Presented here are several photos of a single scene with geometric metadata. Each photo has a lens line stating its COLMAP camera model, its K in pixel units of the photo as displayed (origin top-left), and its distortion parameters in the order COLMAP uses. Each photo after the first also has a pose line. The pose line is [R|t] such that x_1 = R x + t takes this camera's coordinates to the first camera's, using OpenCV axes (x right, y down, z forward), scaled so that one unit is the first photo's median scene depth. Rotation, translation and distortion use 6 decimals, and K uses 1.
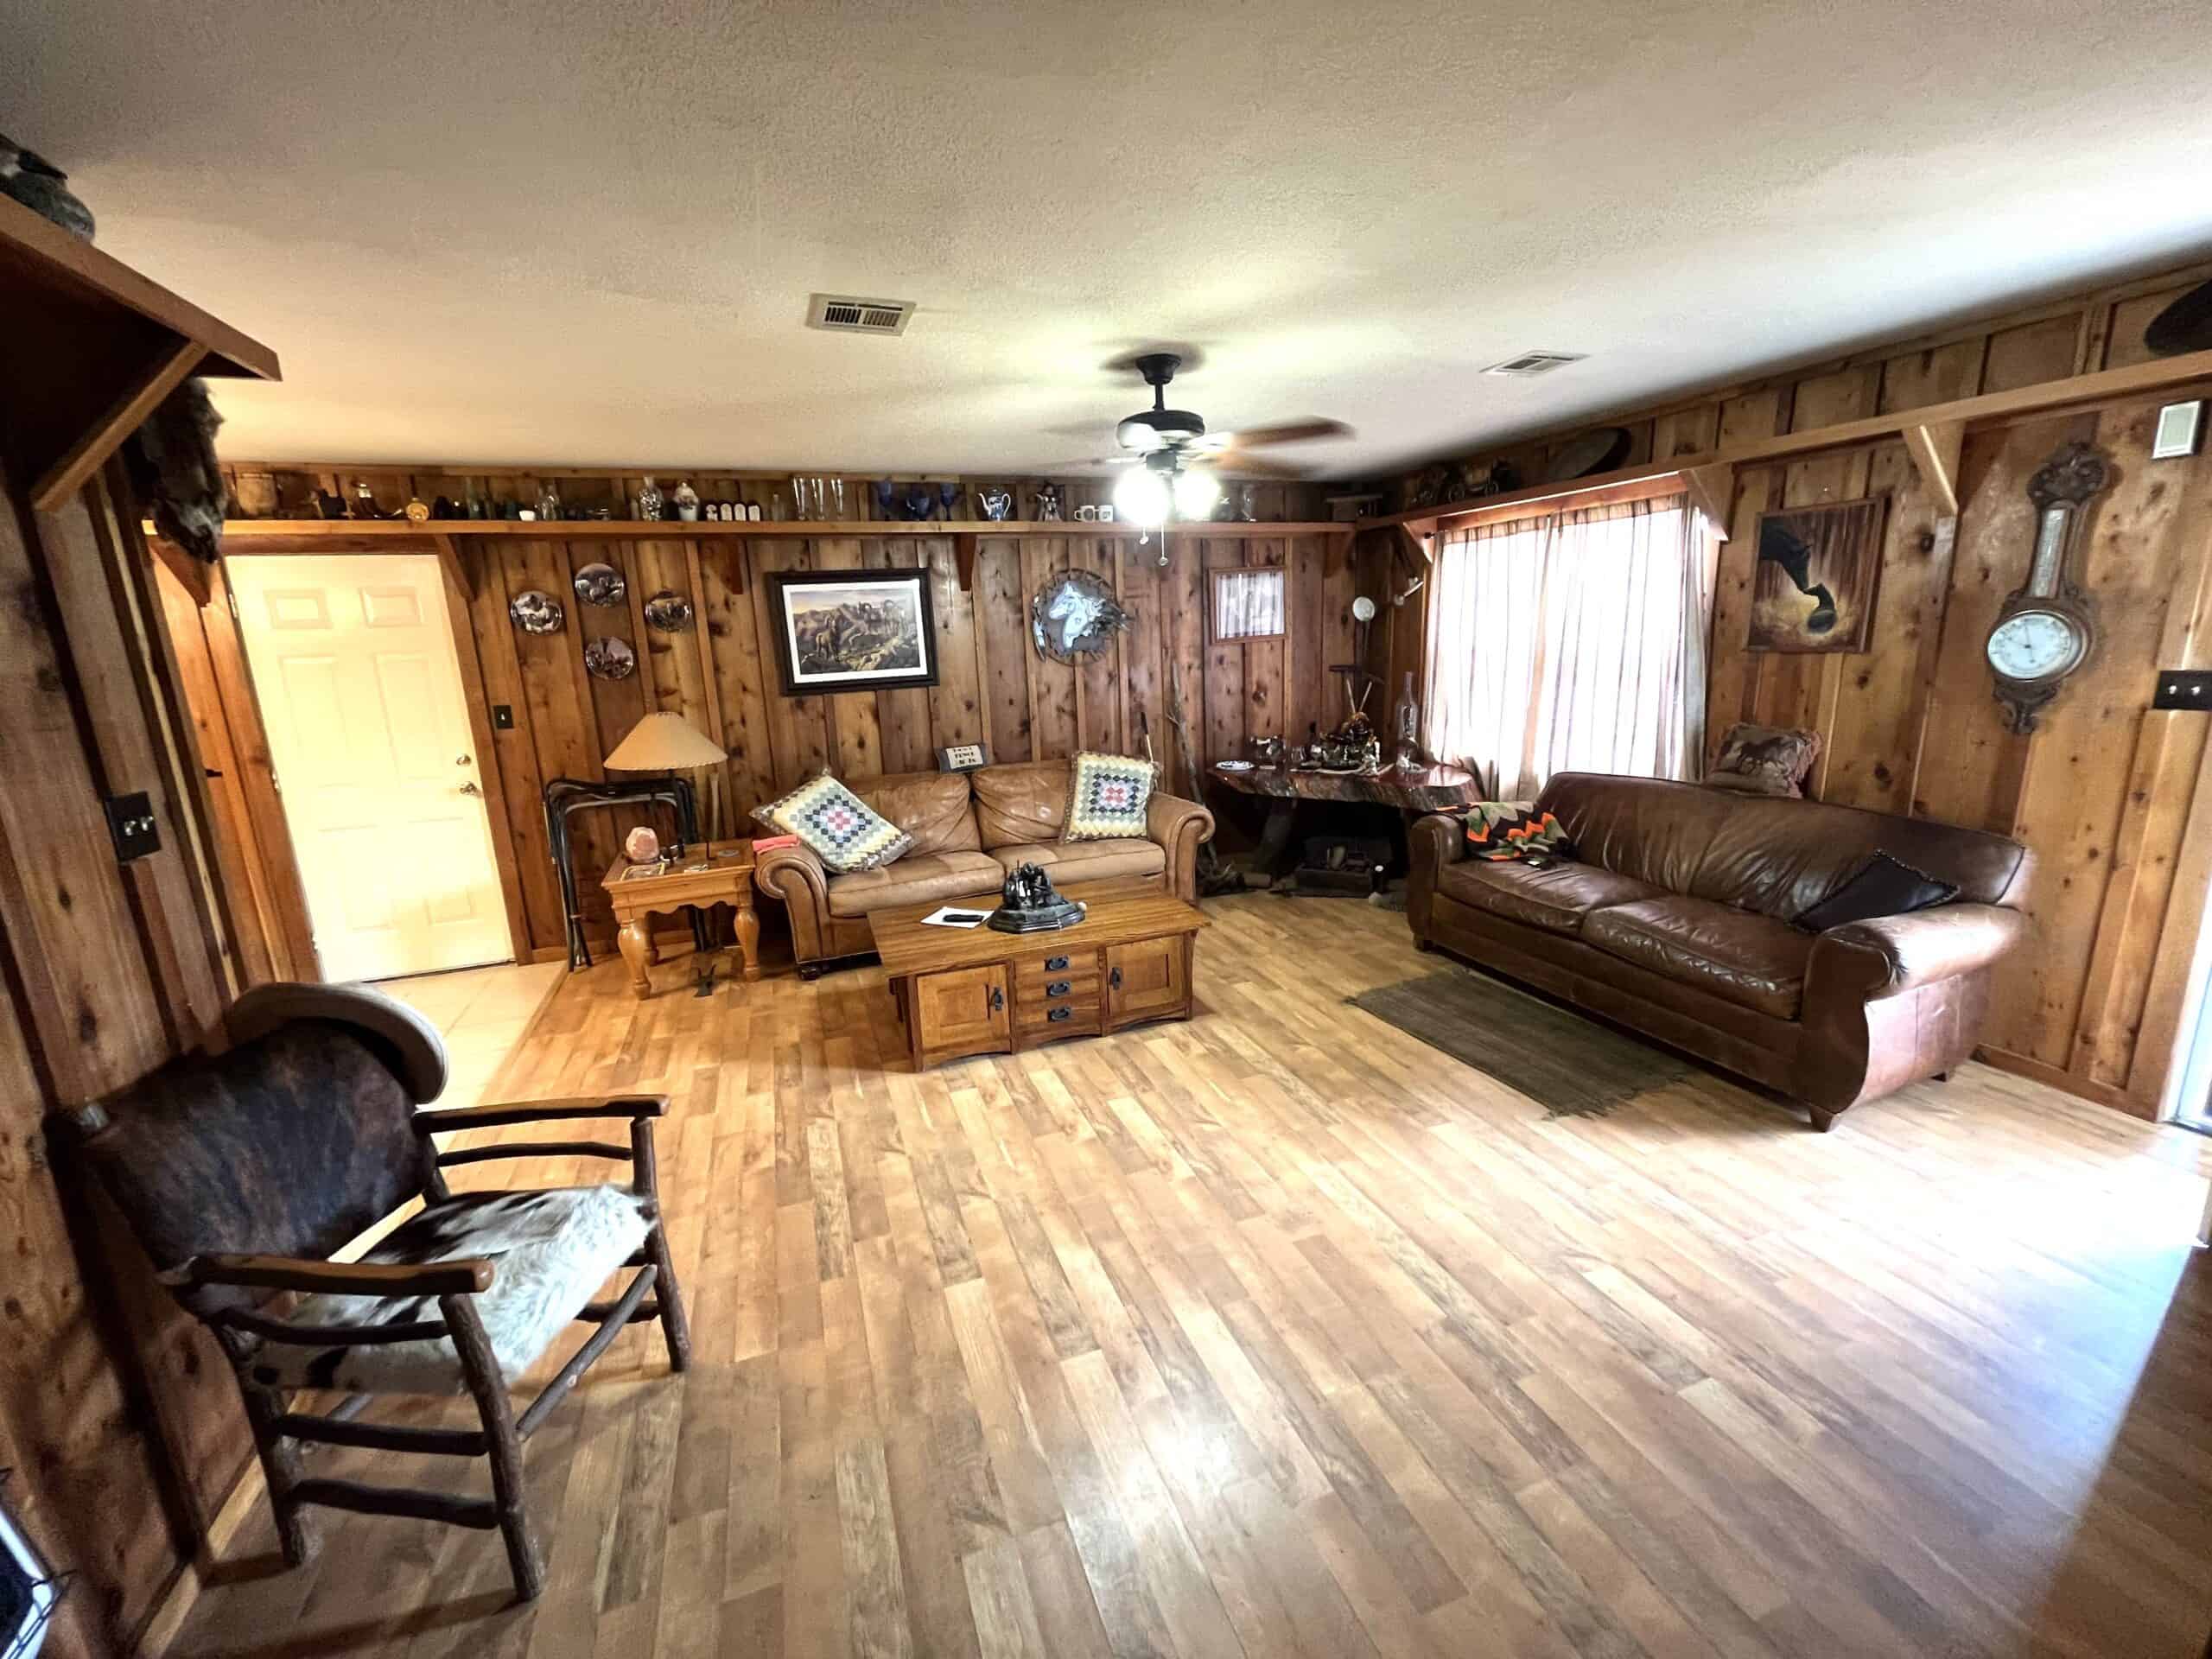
lens RADIAL K [[894.1, 0, 1099.6], [0, 894.1, 827.3], [0, 0, 1]] dist [0.000084, -0.000002]
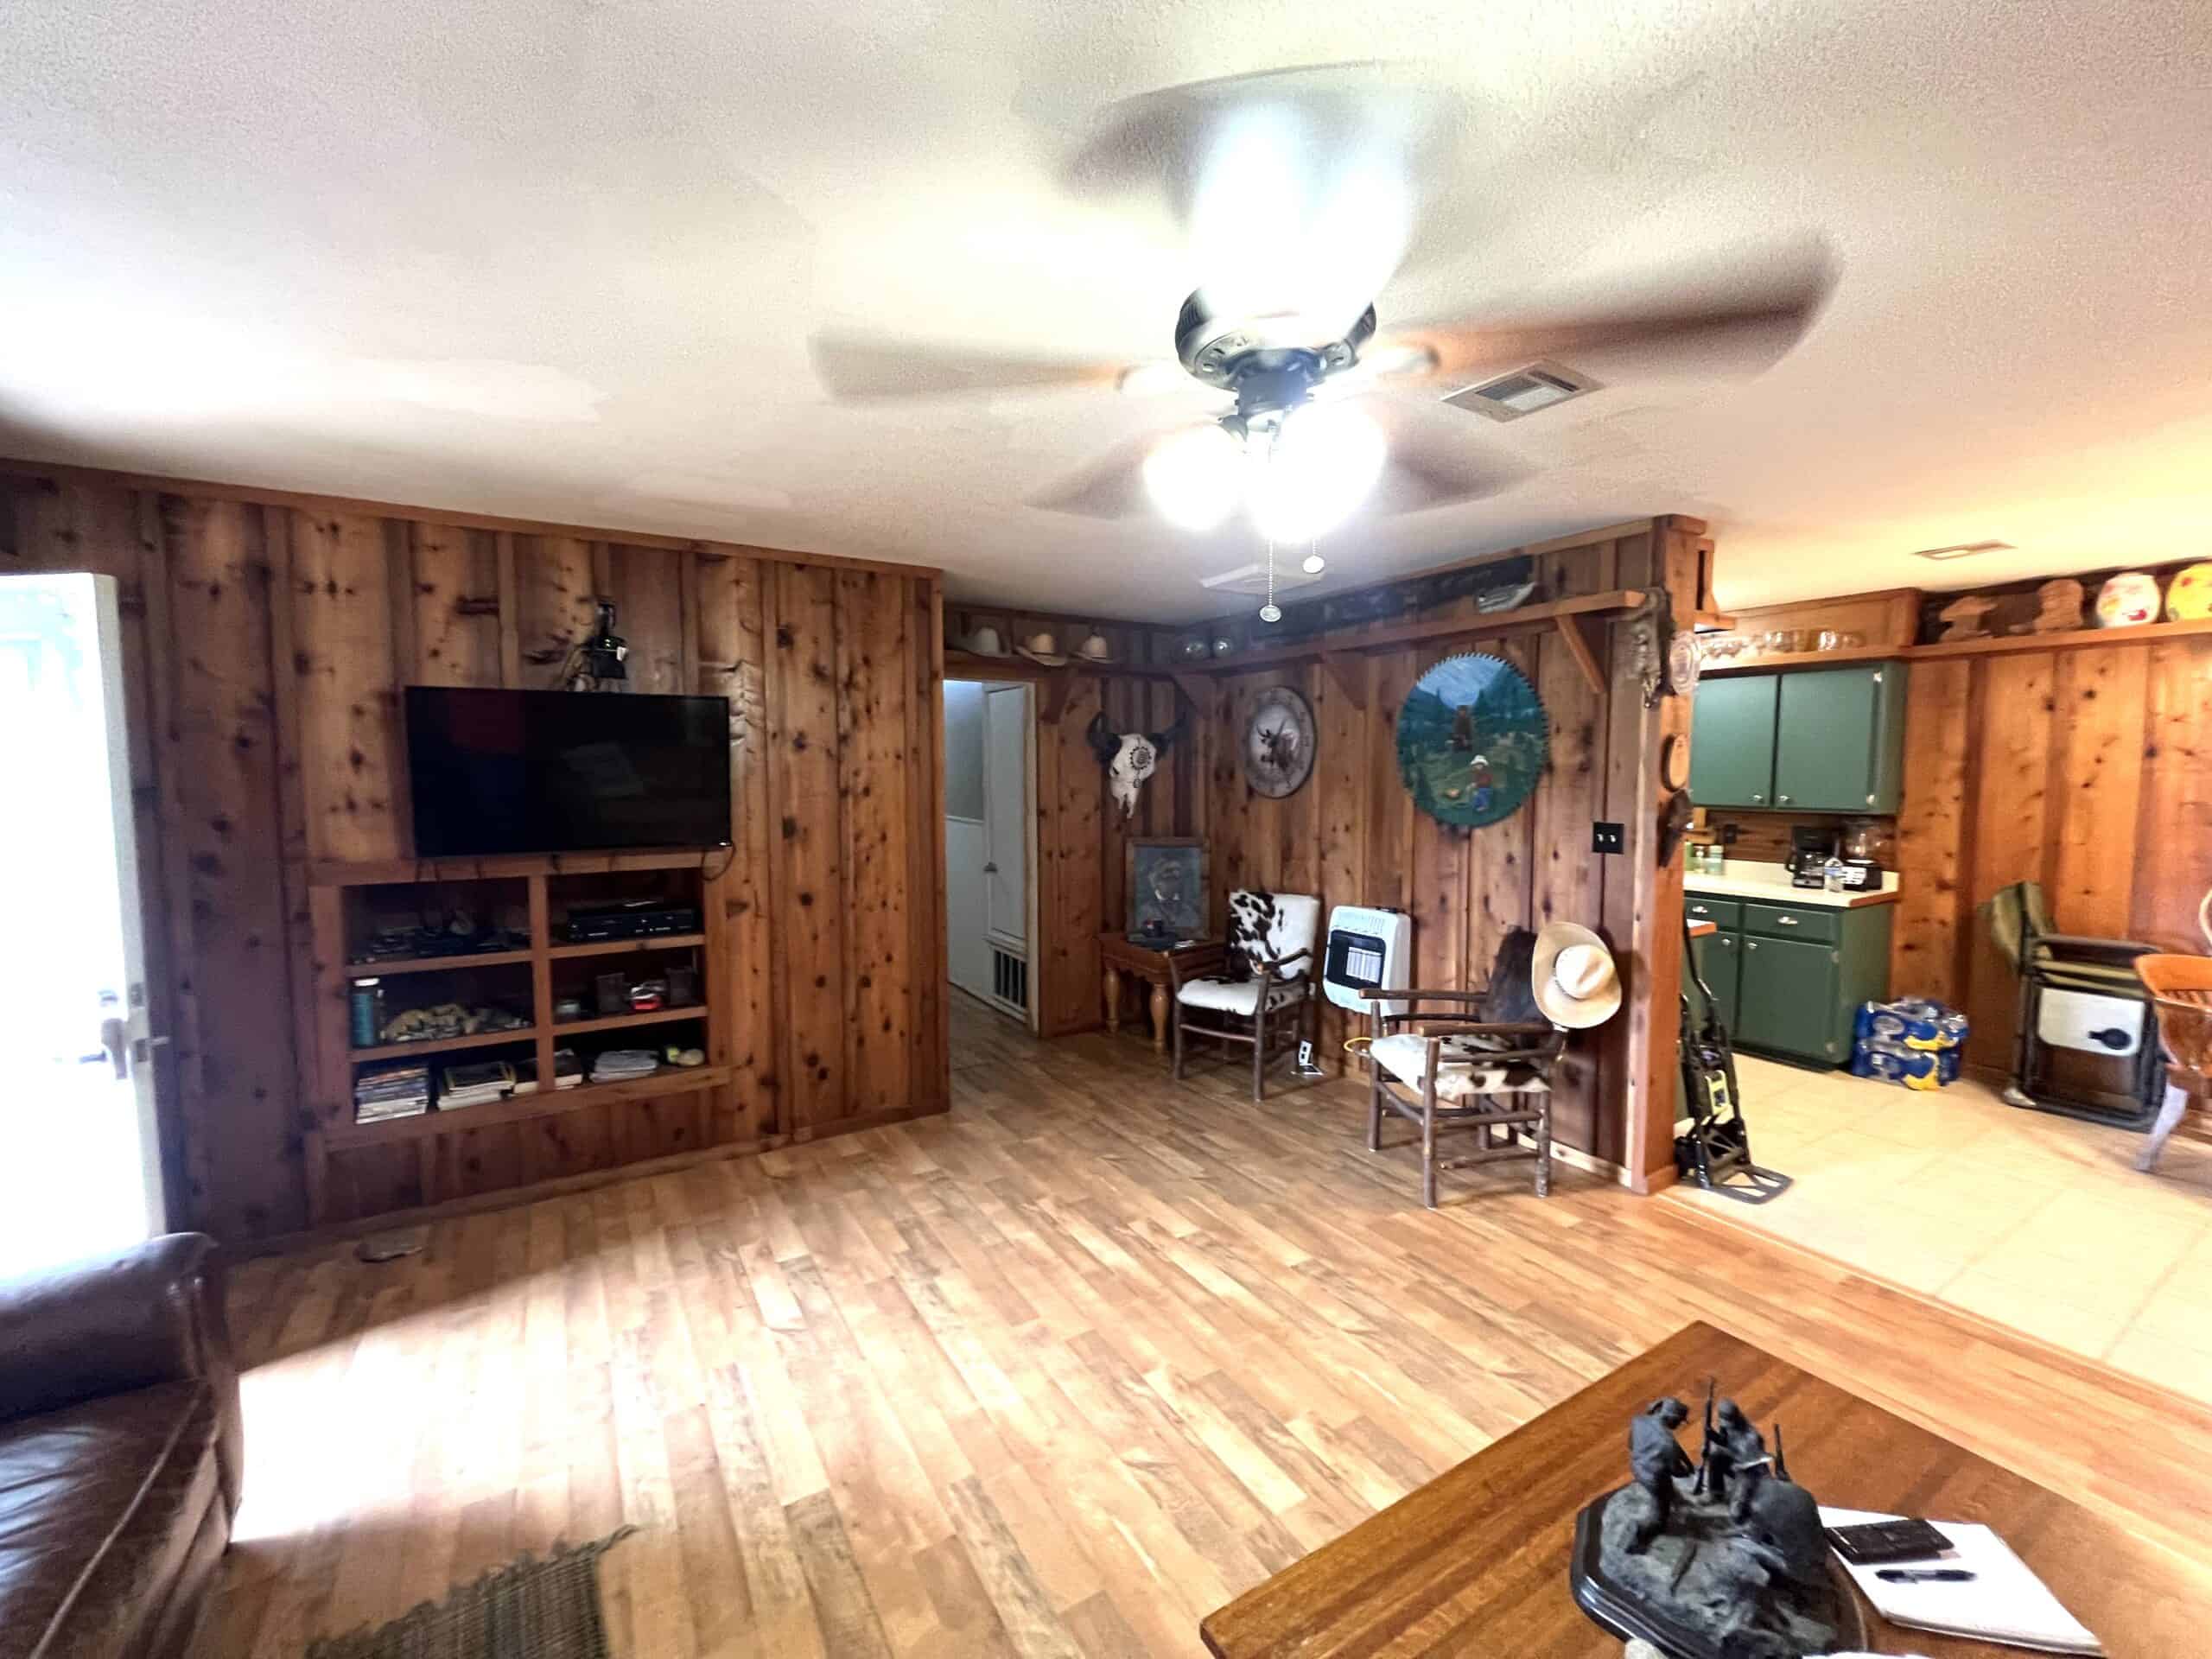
lens RADIAL K [[894.1, 0, 1103.2], [0, 894.1, 830.9], [0, 0, 1]] dist [0.000084, -0.000002]
pose [[-0.979421, 0.053690, -0.194554, 0.341278], [-0.003896, 0.958758, 0.284197, -0.441105], [0.201789, 0.279107, -0.938819, 1.986078]]
